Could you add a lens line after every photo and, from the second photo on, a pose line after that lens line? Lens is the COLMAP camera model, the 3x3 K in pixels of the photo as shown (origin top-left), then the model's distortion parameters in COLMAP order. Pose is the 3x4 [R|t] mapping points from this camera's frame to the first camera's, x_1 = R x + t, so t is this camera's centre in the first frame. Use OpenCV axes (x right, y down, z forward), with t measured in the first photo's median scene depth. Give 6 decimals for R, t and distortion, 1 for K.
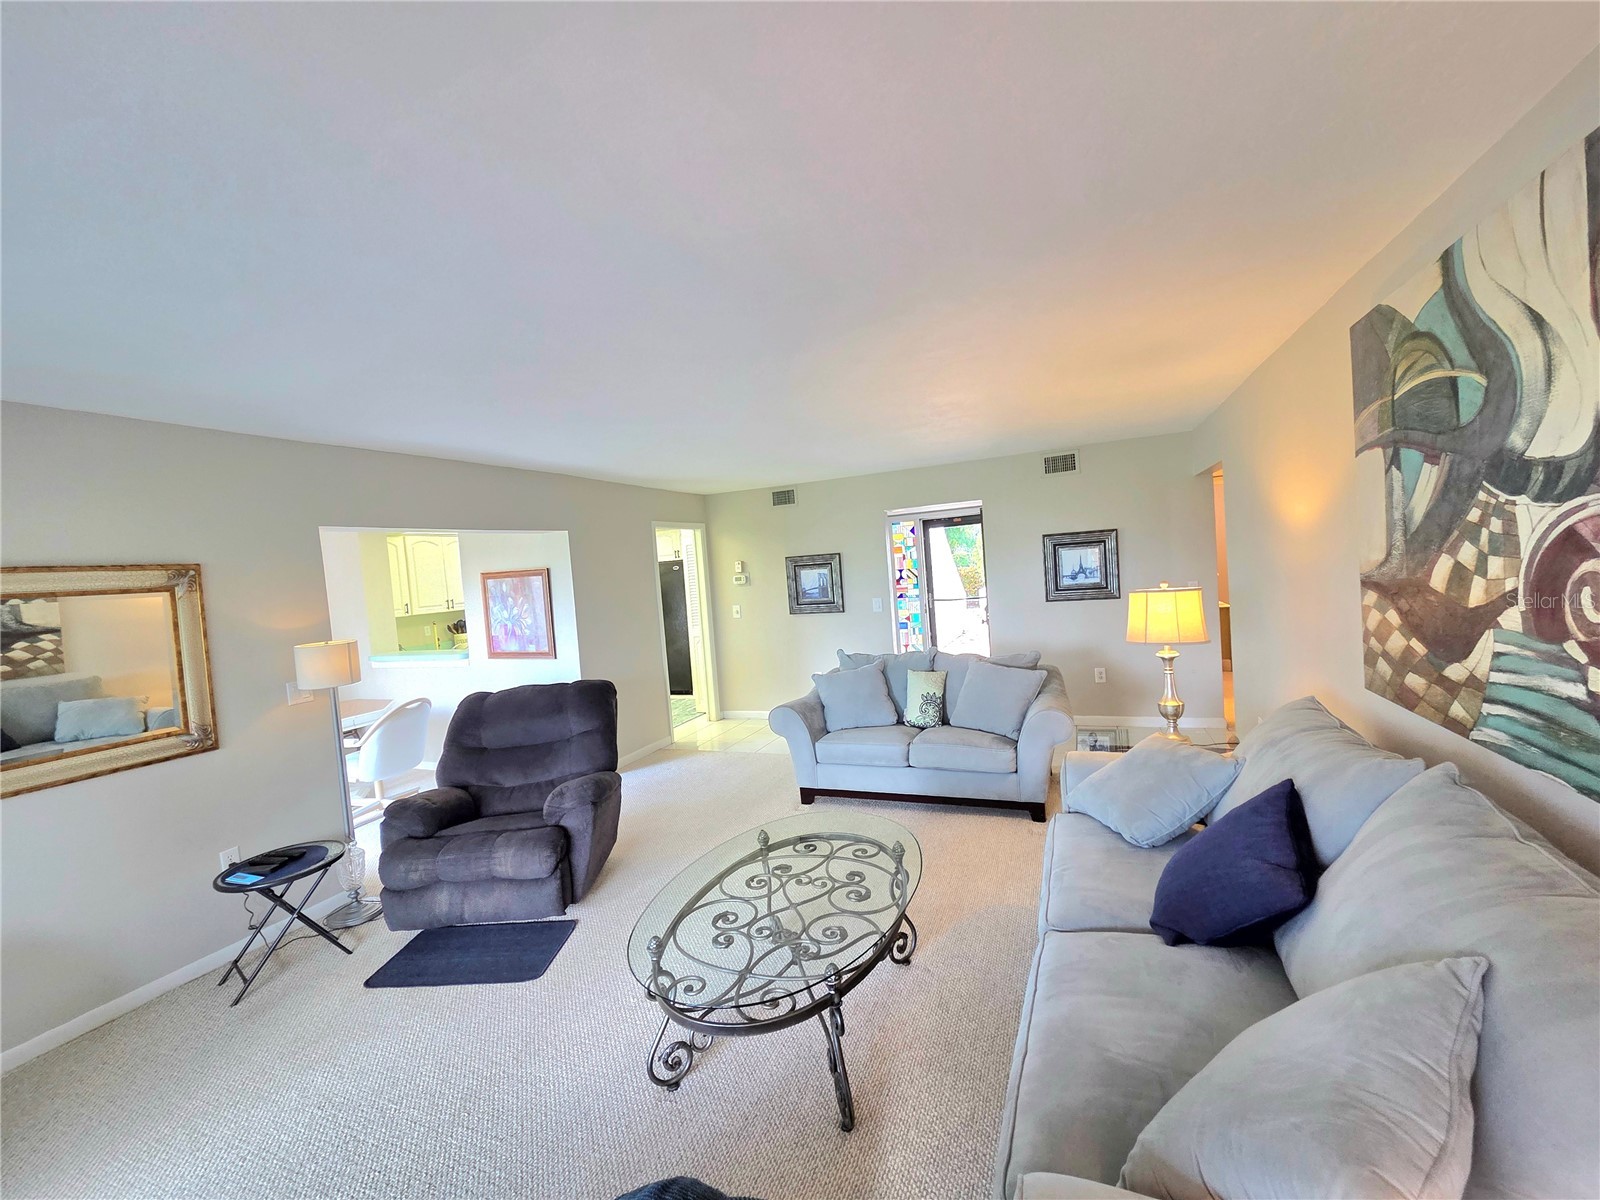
lens RADIAL K [[648.4, 0, 807.3], [0, 648.4, 596.3], [0, 0, 1]] dist [0.001670, 0.000369]
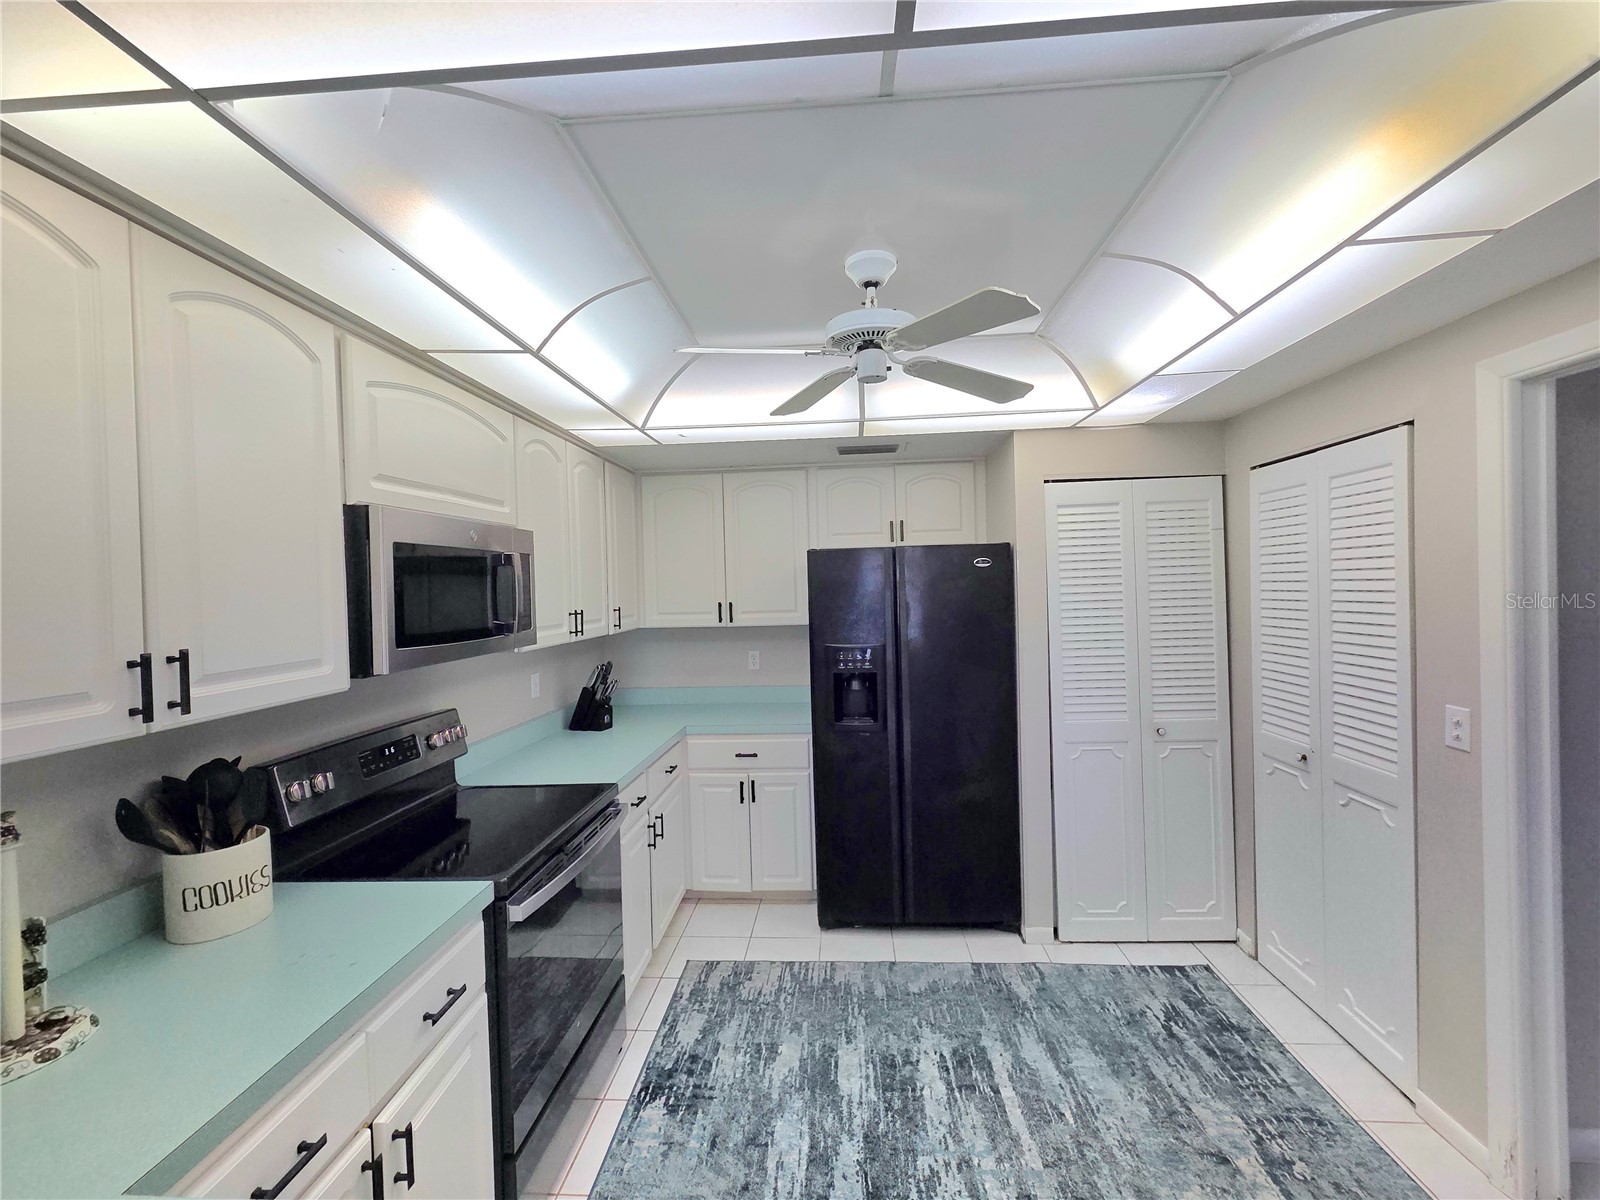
lens RADIAL K [[648.4, 0, 807.3], [0, 648.4, 596.3], [0, 0, 1]] dist [0.001670, 0.000369]
pose [[0.945363, 0.040568, 0.323485, -0.540487], [-0.022027, 0.997909, -0.060772, -0.002268], [-0.325274, 0.050326, 0.944280, 0.953279]]
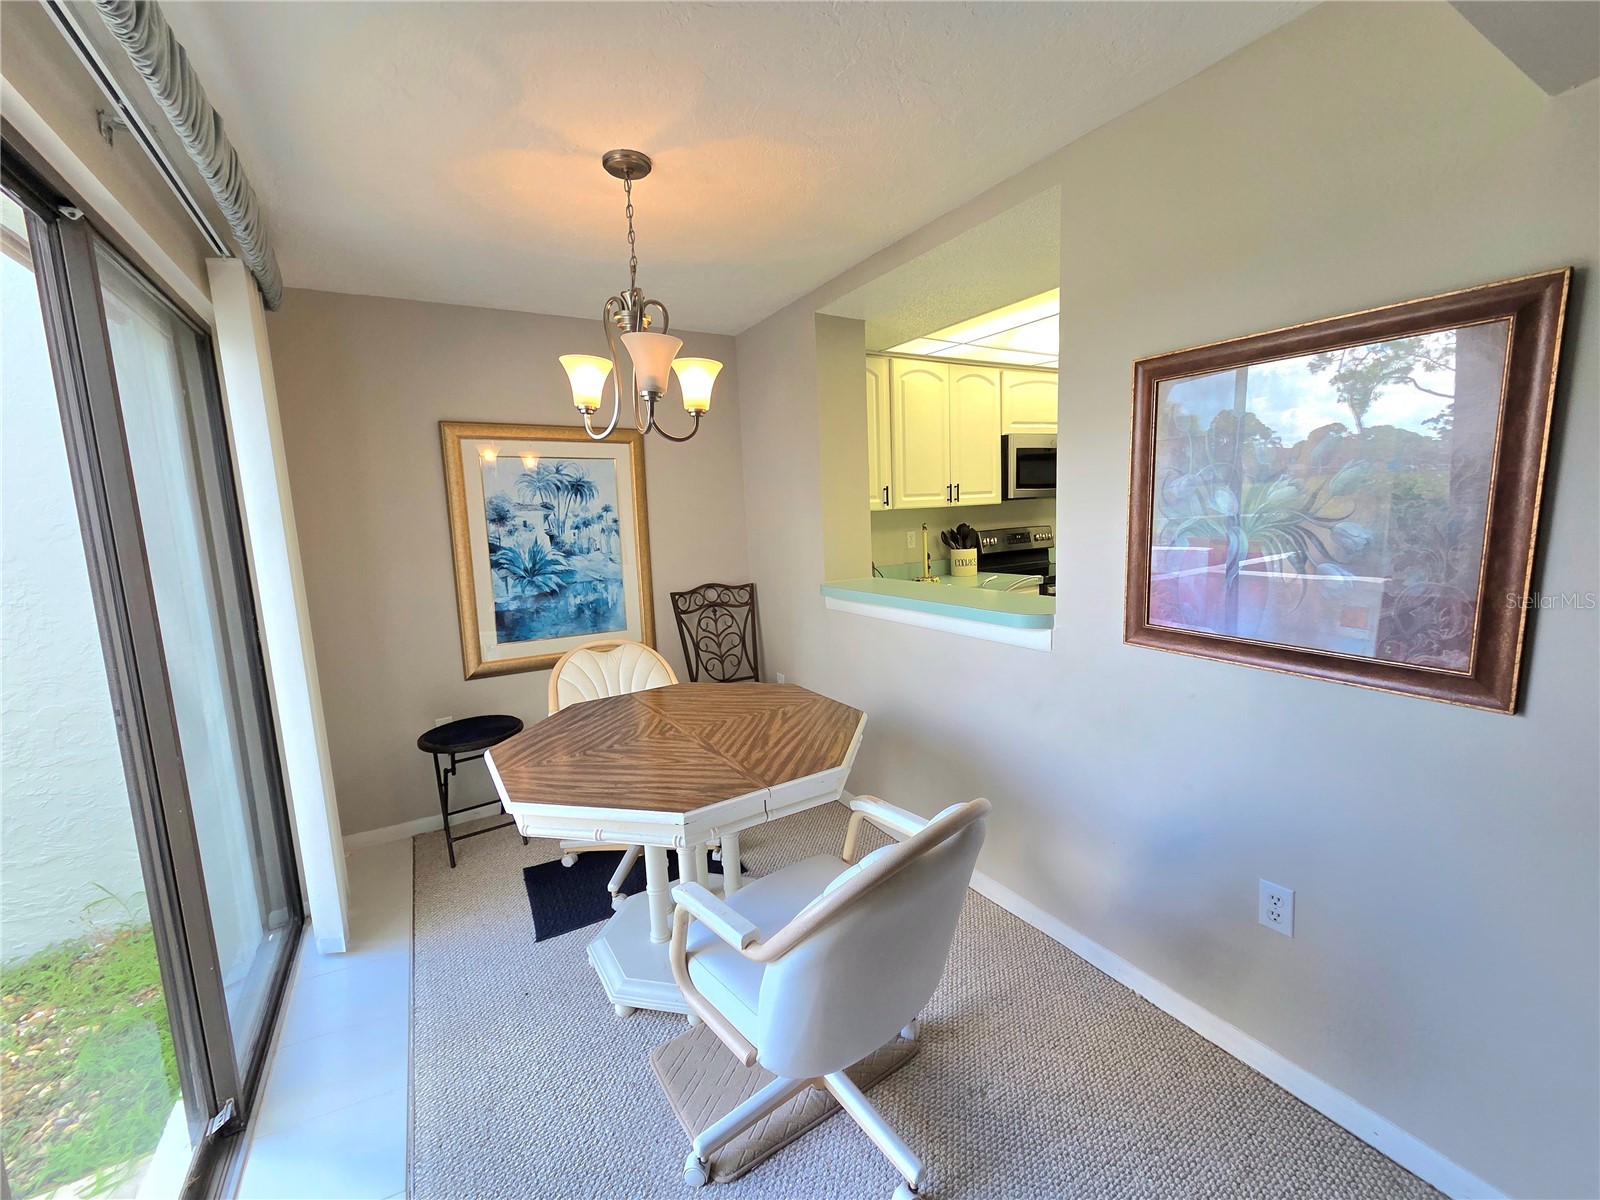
lens RADIAL K [[648.4, 0, 807.3], [0, 648.4, 596.3], [0, 0, 1]] dist [0.001670, 0.000369]
pose [[0.805978, 0.117189, -0.580230, -0.382309], [-0.042845, 0.989186, 0.140271, 0.031388], [0.590393, -0.088195, 0.802283, 0.573317]]
